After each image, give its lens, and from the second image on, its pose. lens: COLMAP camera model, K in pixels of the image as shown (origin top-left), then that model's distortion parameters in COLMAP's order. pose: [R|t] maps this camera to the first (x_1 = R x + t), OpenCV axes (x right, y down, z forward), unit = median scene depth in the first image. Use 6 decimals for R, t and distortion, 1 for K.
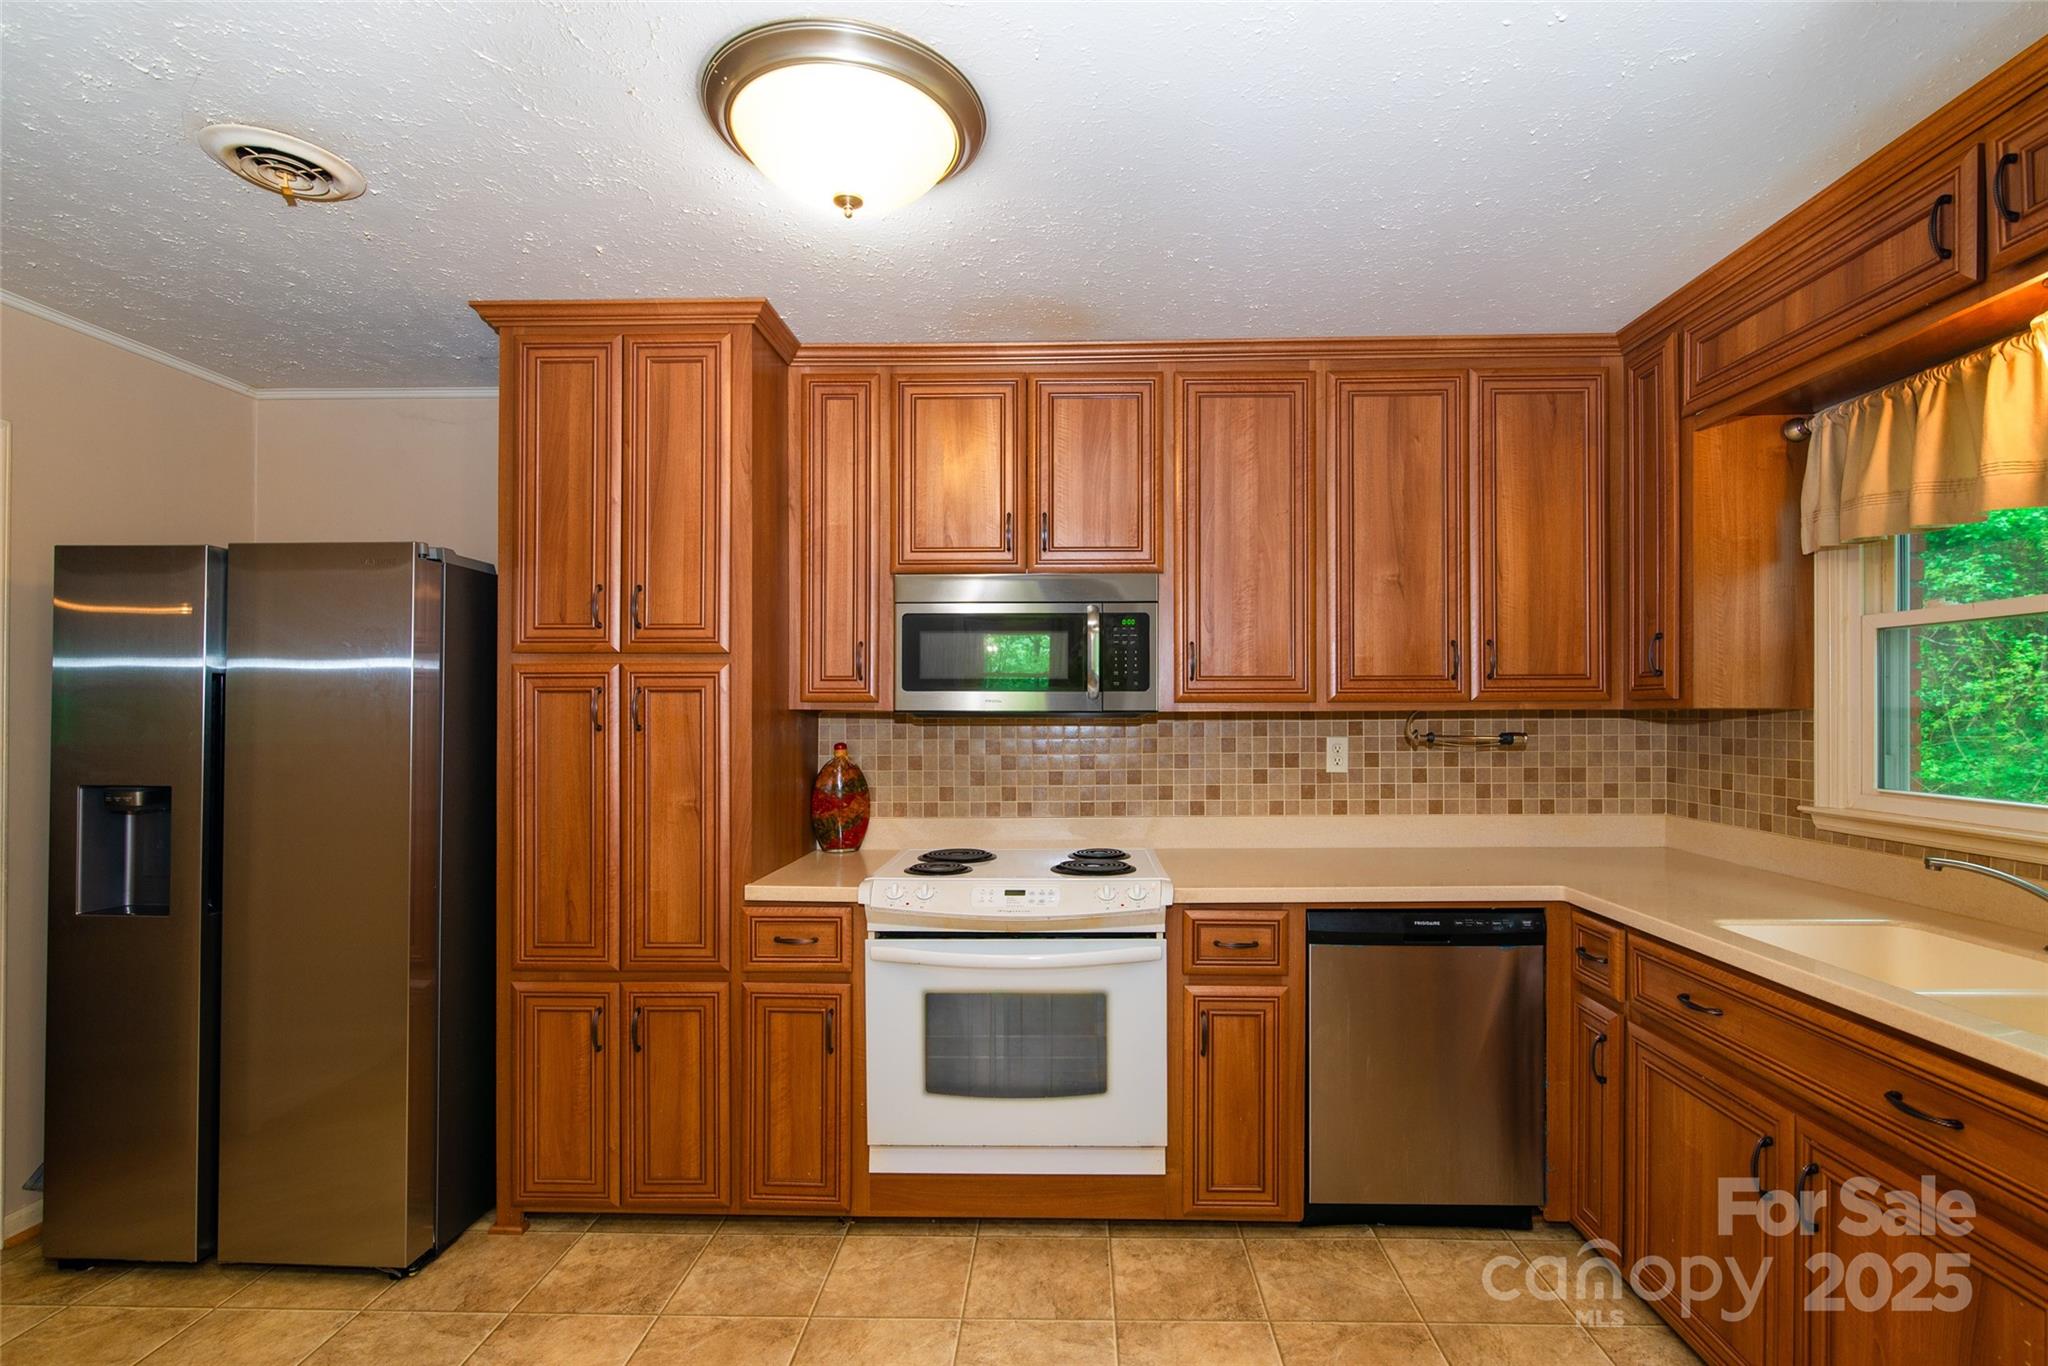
lens RADIAL K [[931.8, 0, 1013.7], [0, 931.8, 700.1], [0, 0, 1]] dist [0.000665, 0.000659]
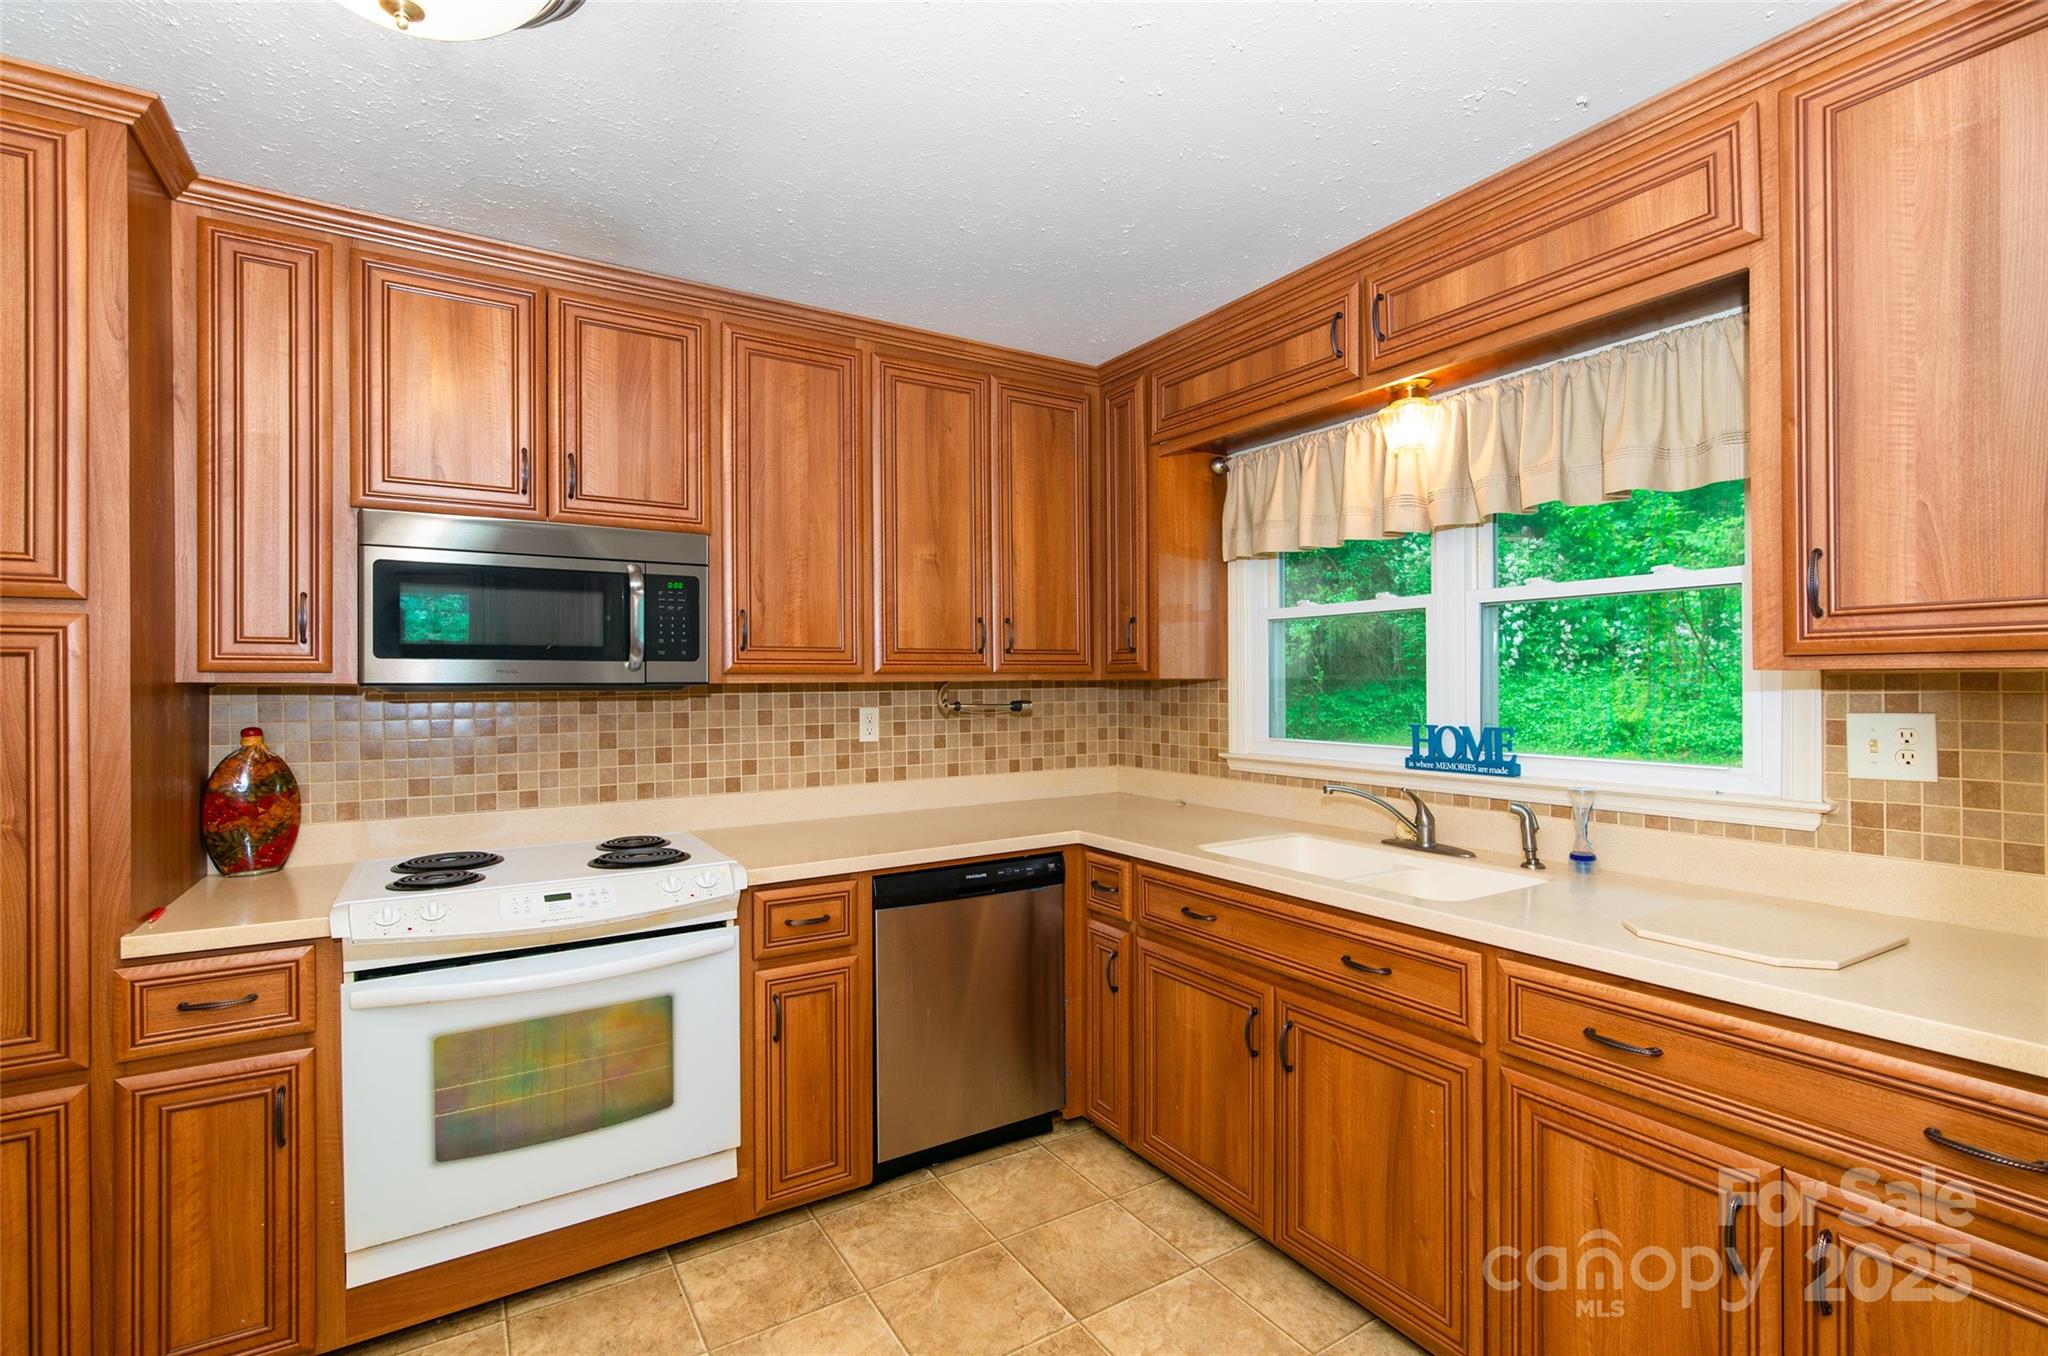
lens RADIAL K [[931.8, 0, 1018.7], [0, 931.8, 674.2], [0, 0, 1]] dist [0.000665, 0.000659]
pose [[0.836262, 0.001635, 0.548328, -0.109779], [-0.002402, 0.999997, 0.000683, 0.002141], [-0.548325, -0.001888, 0.836263, 0.058746]]
